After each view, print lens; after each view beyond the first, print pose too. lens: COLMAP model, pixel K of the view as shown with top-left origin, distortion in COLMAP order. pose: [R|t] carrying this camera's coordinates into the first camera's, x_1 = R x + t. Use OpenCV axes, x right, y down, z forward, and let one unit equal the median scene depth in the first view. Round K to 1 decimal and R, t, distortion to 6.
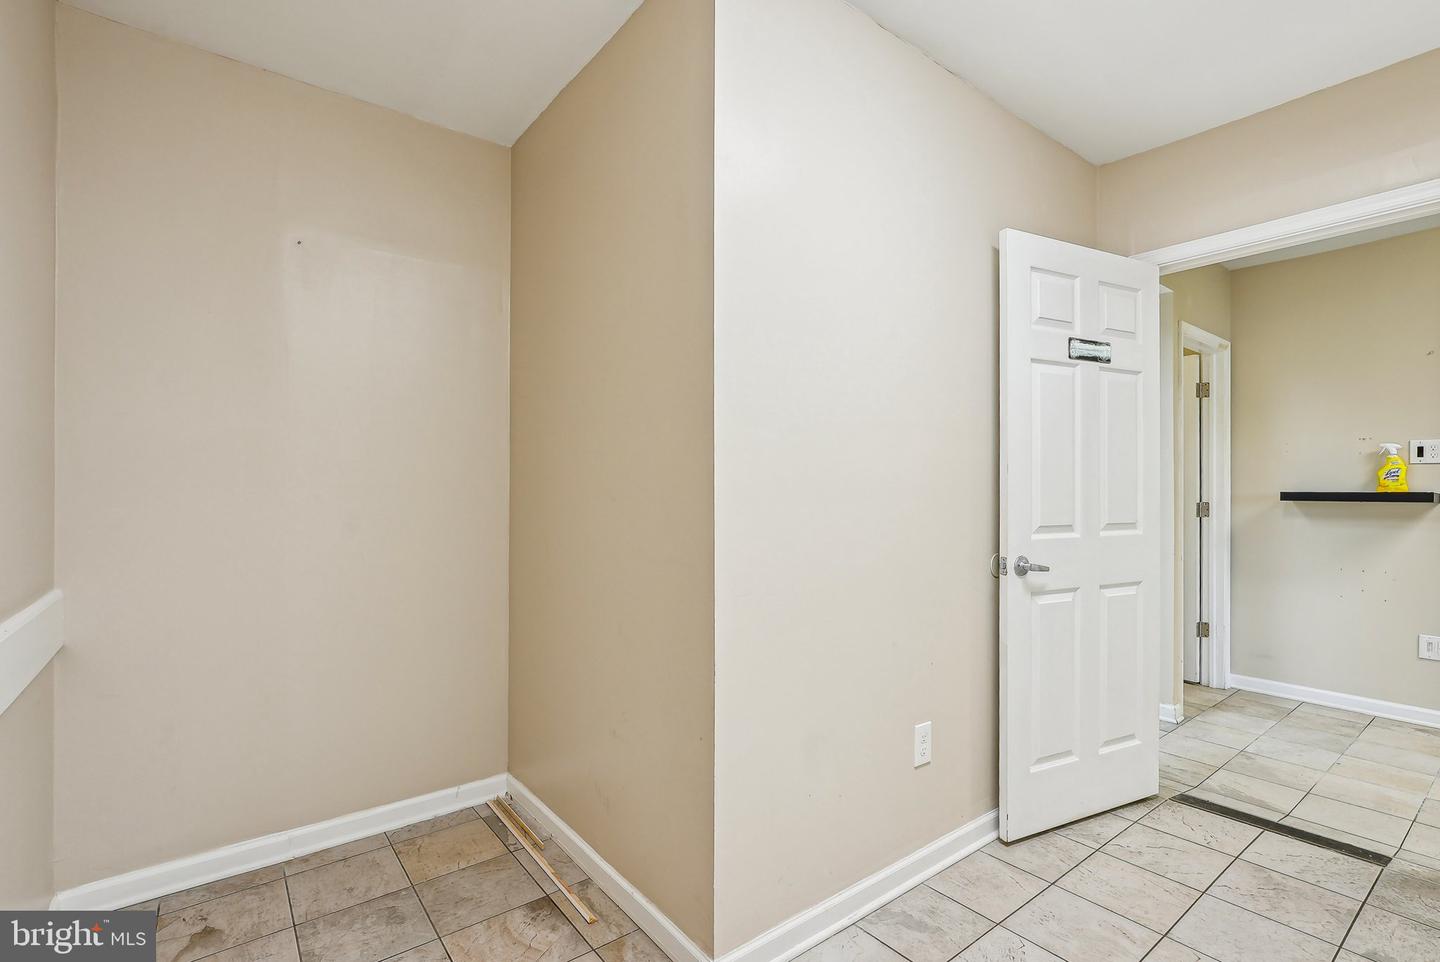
lens RADIAL K [[682.9, 0, 720.0], [0, 682.9, 481.0], [0, 0, 1]] dist [-0.002042, -0.000452]
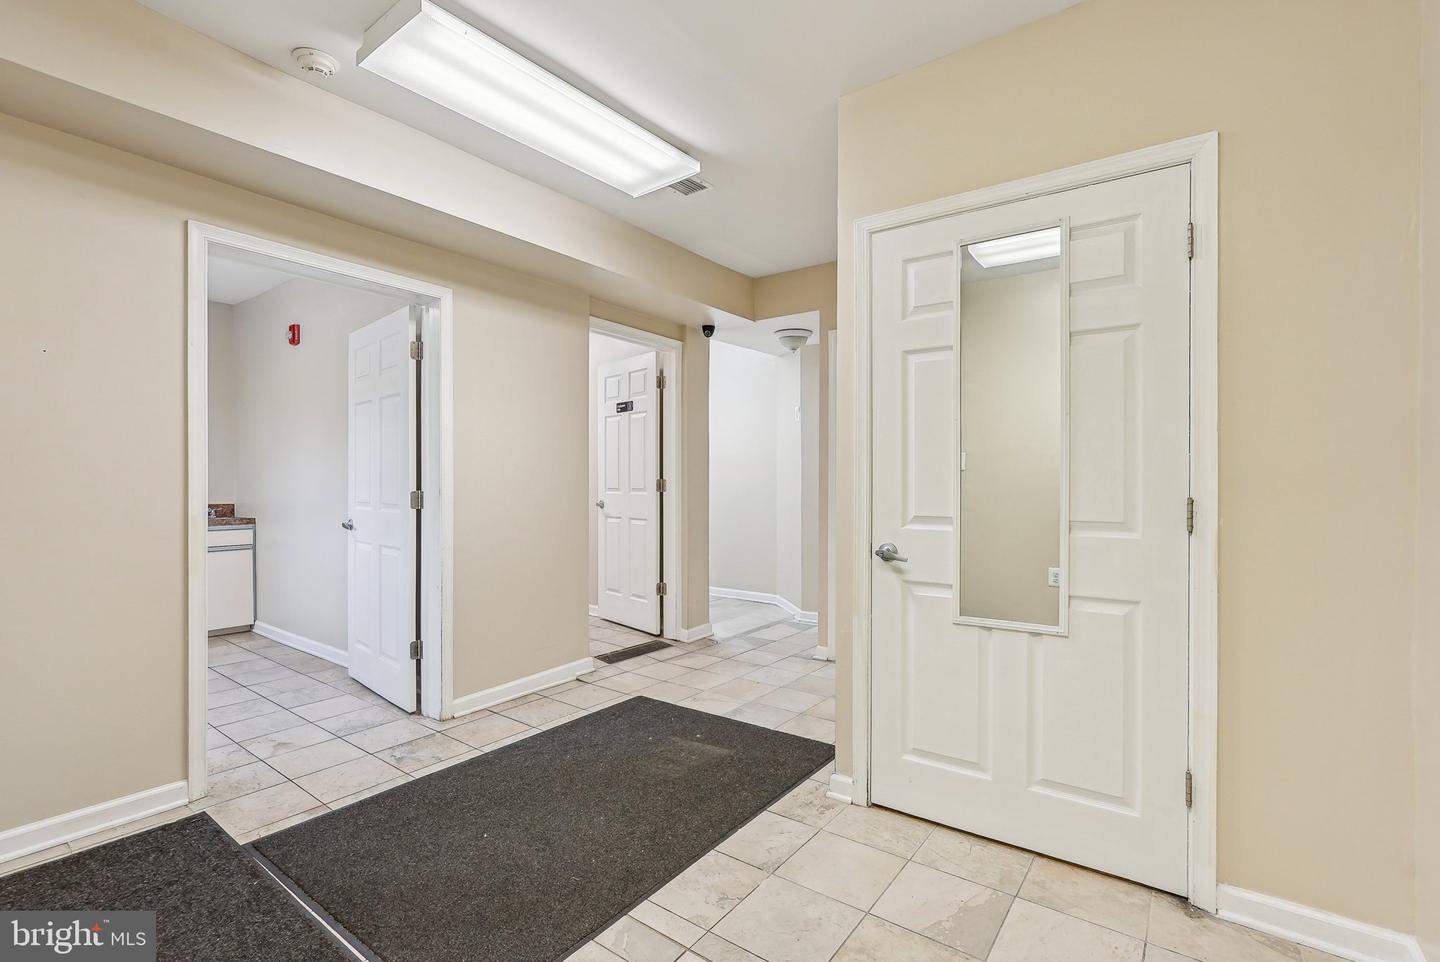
lens RADIAL K [[636.2, 0, 731.8], [0, 636.2, 485.8], [0, 0, 1]] dist [-0.001685, 0.000039]
pose [[0.294010, 0.006039, -0.955783, 1.816665], [-0.007707, 0.999963, 0.003947, 0.033956], [0.955771, 0.006206, 0.294046, 0.528470]]
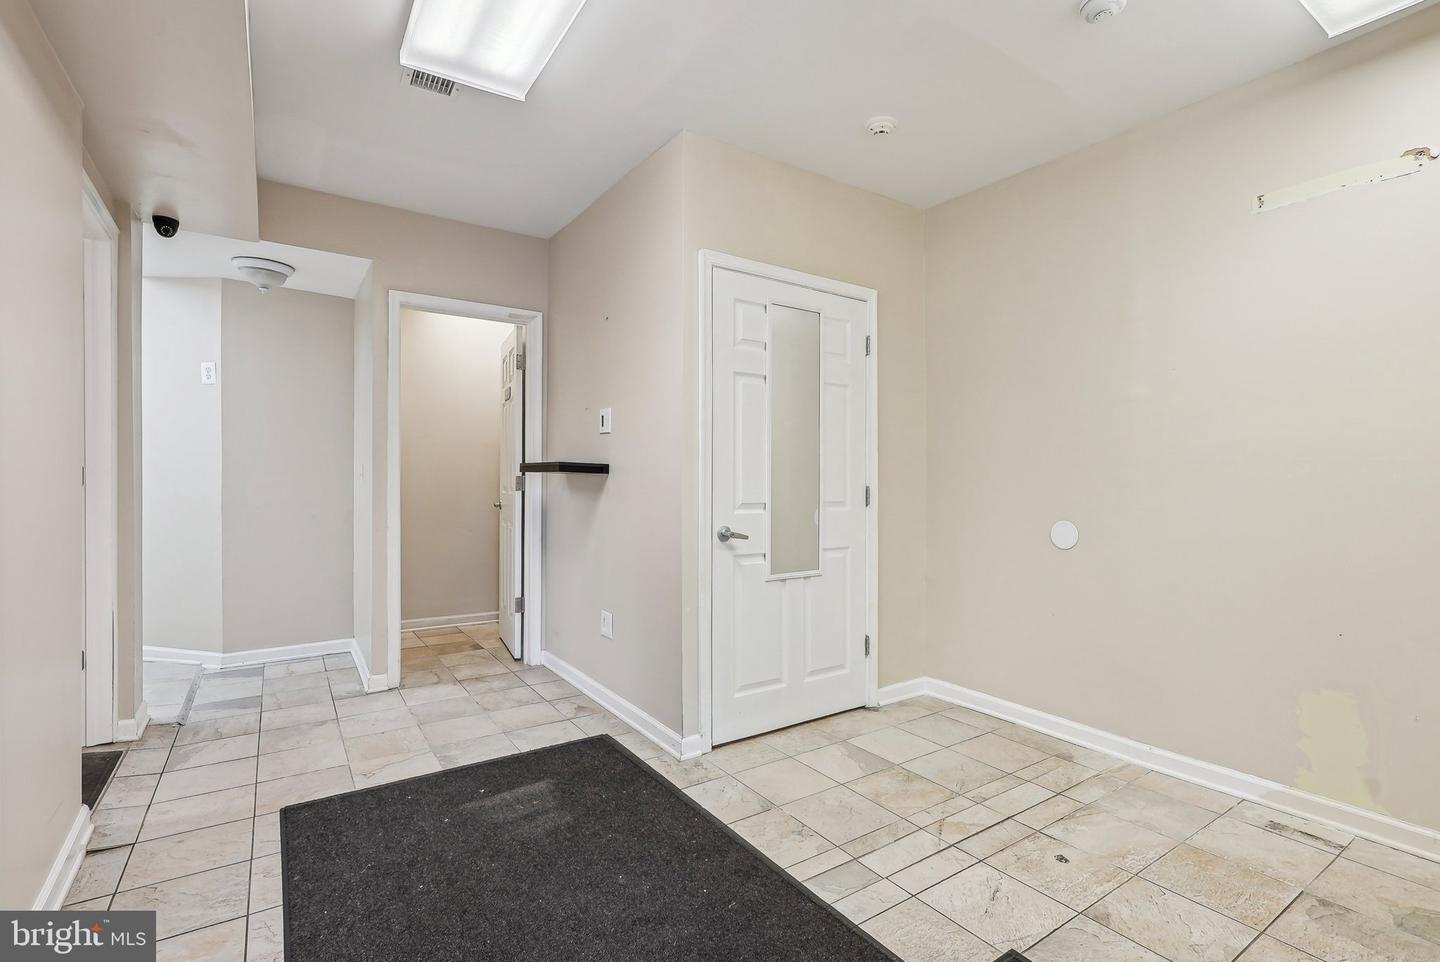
lens RADIAL K [[666.6, 0, 720.0], [0, 666.6, 481.0], [0, 0, 1]] dist [0.000962, 0.000370]
pose [[0.997942, 0.012195, -0.062947, 1.296556], [-0.012375, 0.999920, -0.002468, 0.039218], [0.062911, 0.003242, 0.998014, 0.050326]]
